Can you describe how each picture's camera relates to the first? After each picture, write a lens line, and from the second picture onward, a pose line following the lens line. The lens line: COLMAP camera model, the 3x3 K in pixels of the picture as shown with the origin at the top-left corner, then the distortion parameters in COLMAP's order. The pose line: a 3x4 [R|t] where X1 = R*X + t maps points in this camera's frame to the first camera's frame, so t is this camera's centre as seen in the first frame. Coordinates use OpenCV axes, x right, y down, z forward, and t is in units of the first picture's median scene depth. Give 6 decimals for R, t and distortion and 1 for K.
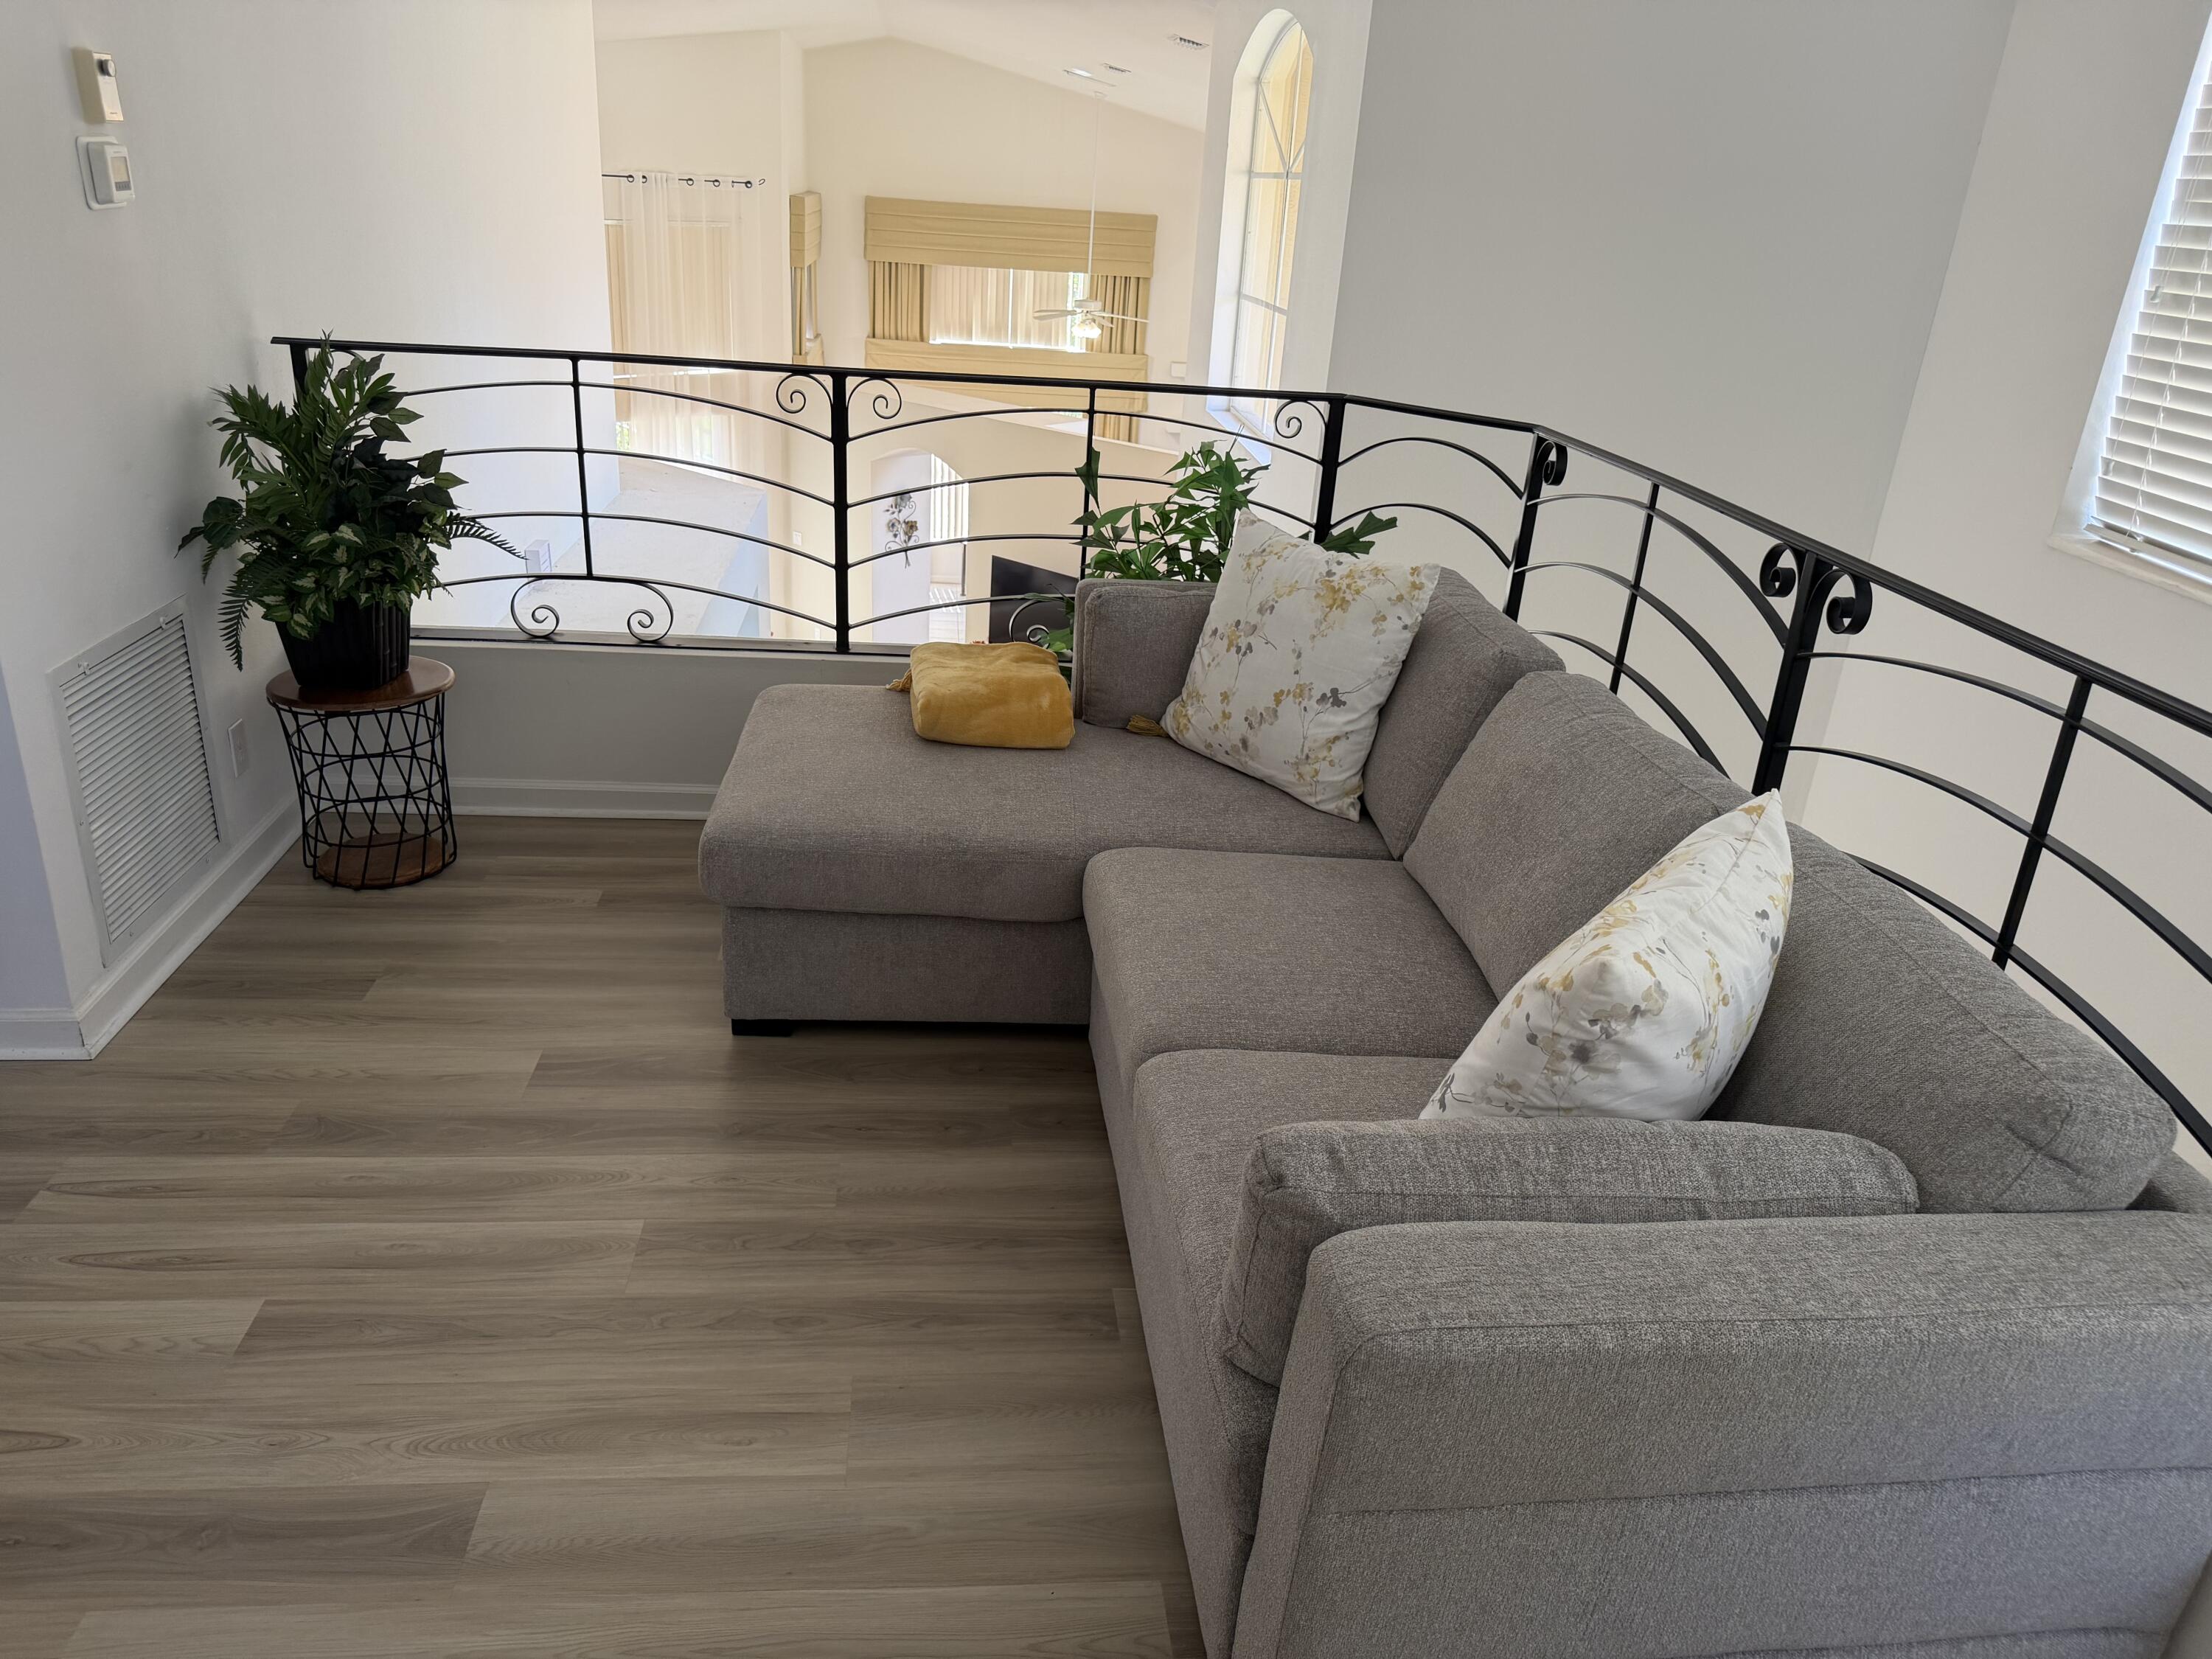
lens RADIAL K [[1569.8, 0, 1110.3], [0, 1569.8, 843.0], [0, 0, 1]] dist [0.070686, -0.081744]
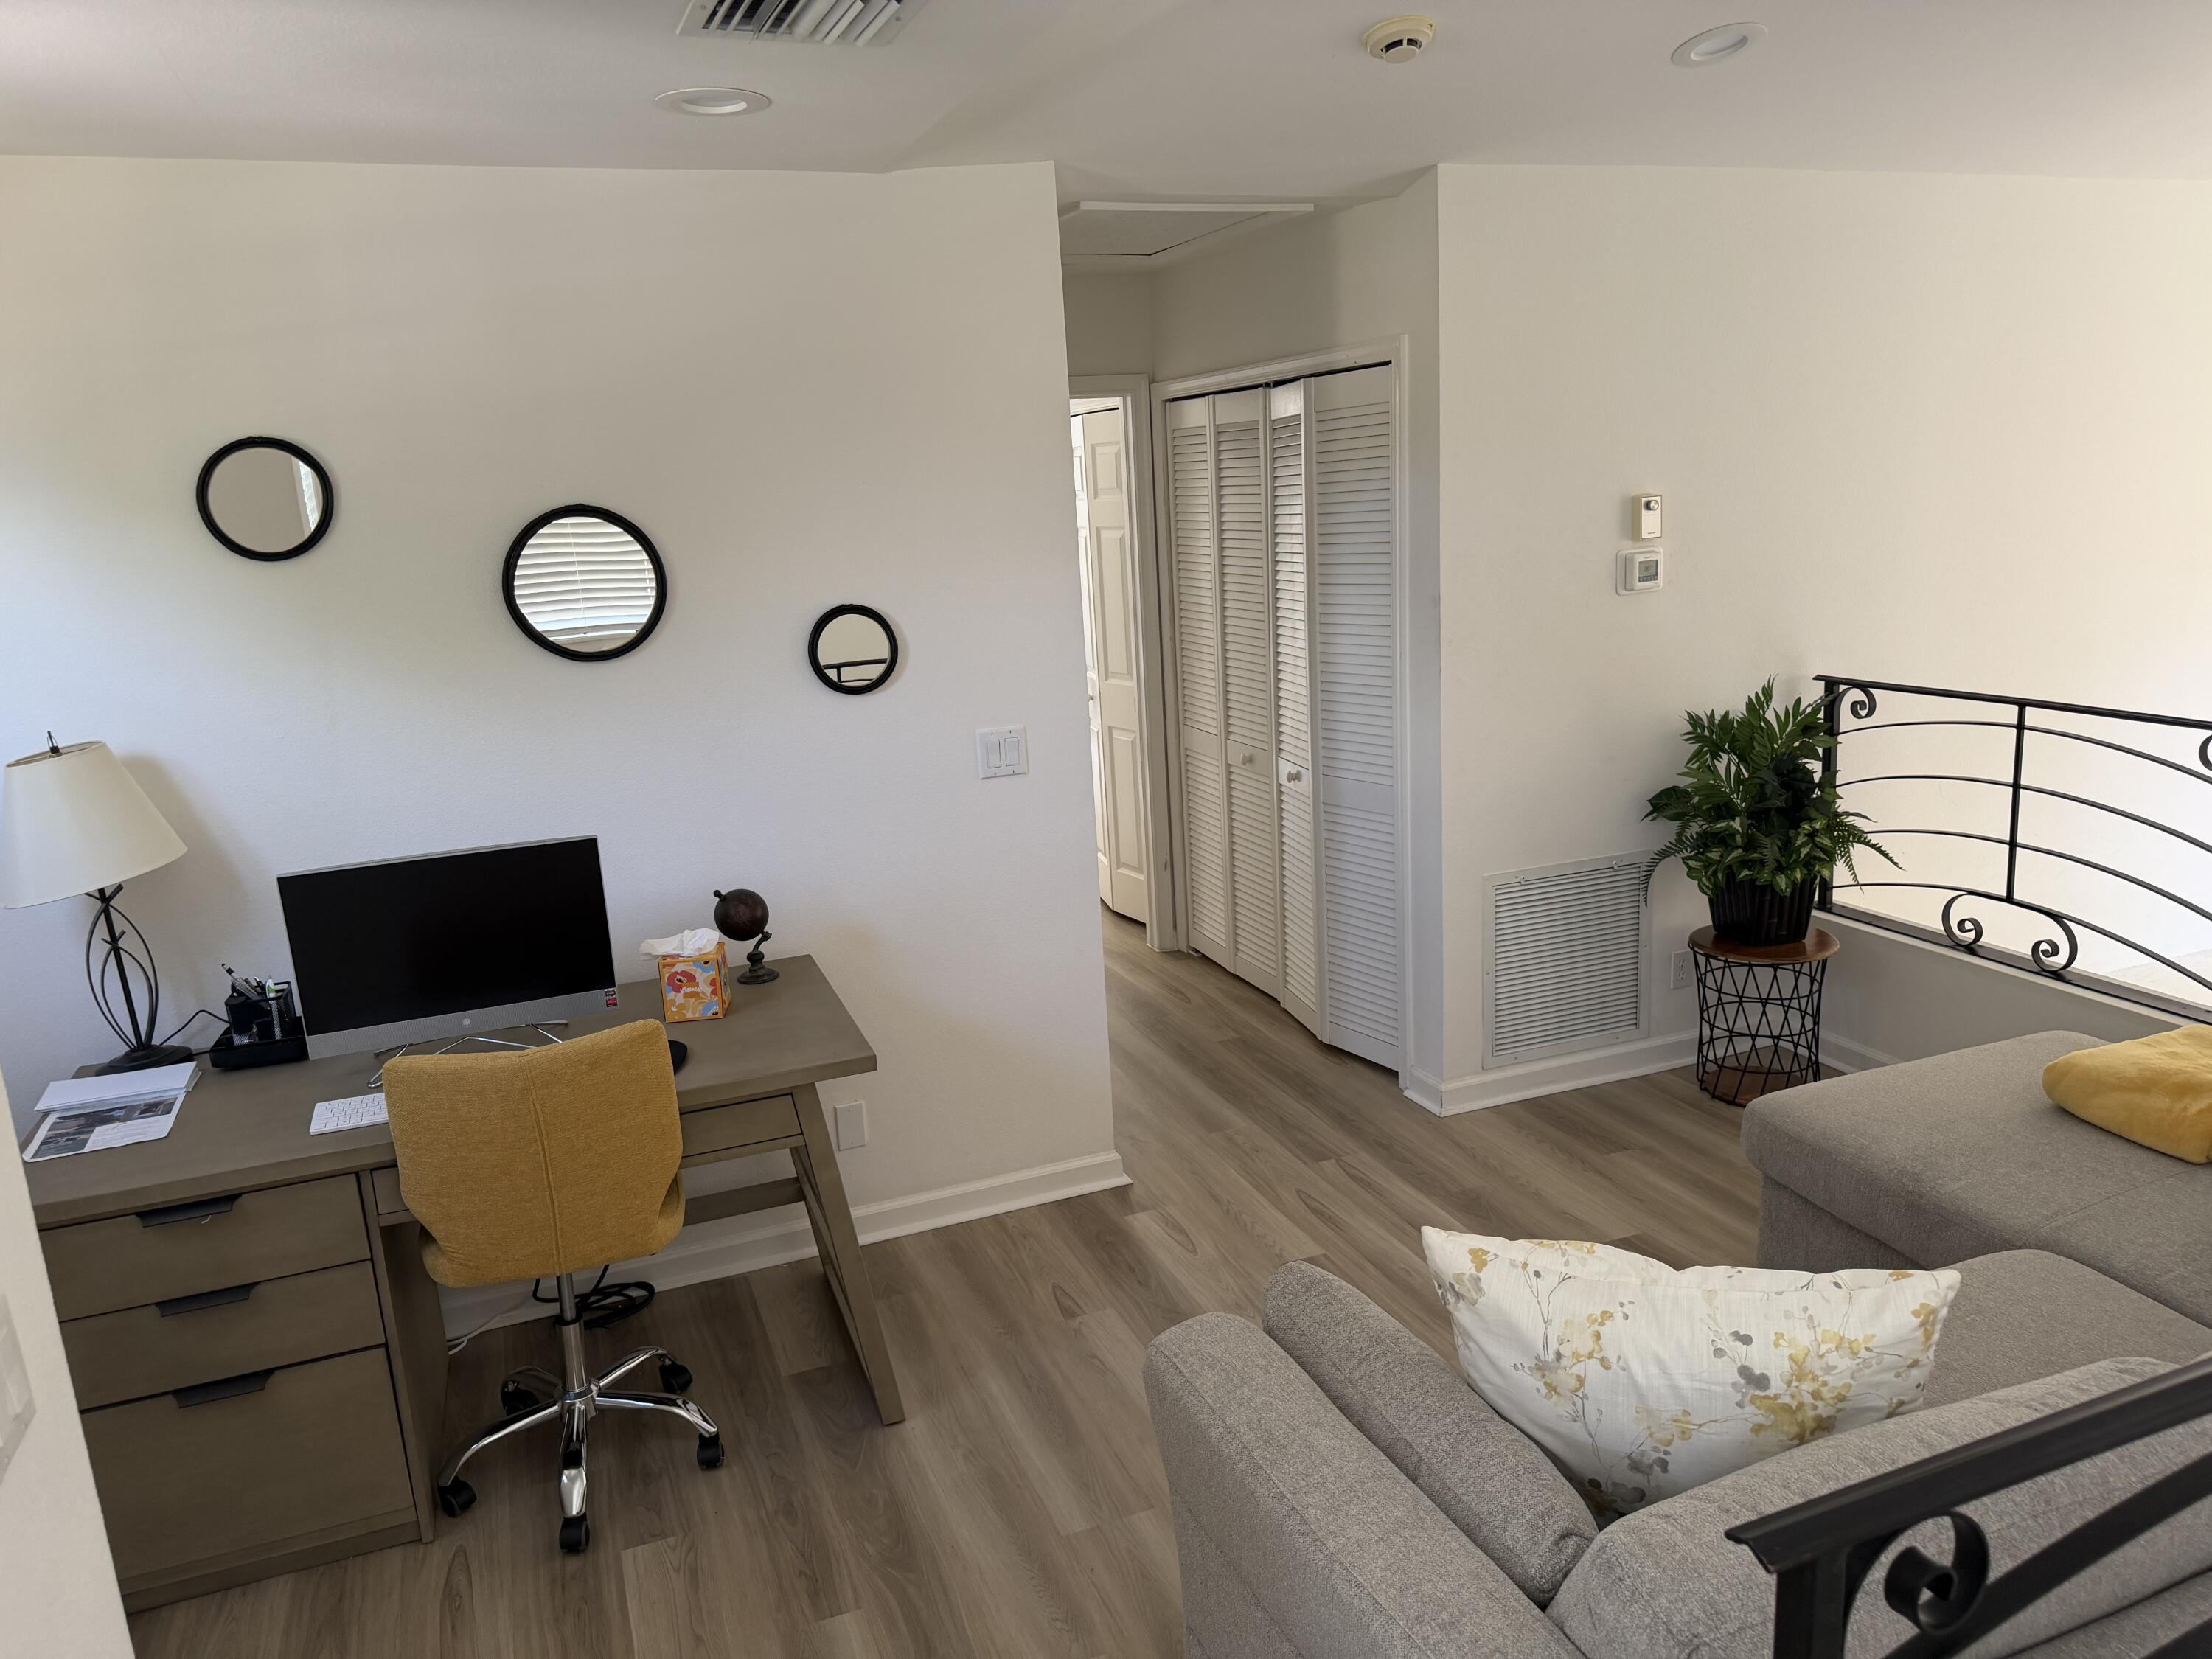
lens RADIAL K [[1569.8, 0, 1113.3], [0, 1569.8, 827.1], [0, 0, 1]] dist [0.070686, -0.081744]
pose [[0.273913, 0.134487, -0.952305, 0.609313], [-0.311213, 0.949295, 0.044547, -0.088949], [0.910010, 0.284168, 0.301878, 0.140652]]
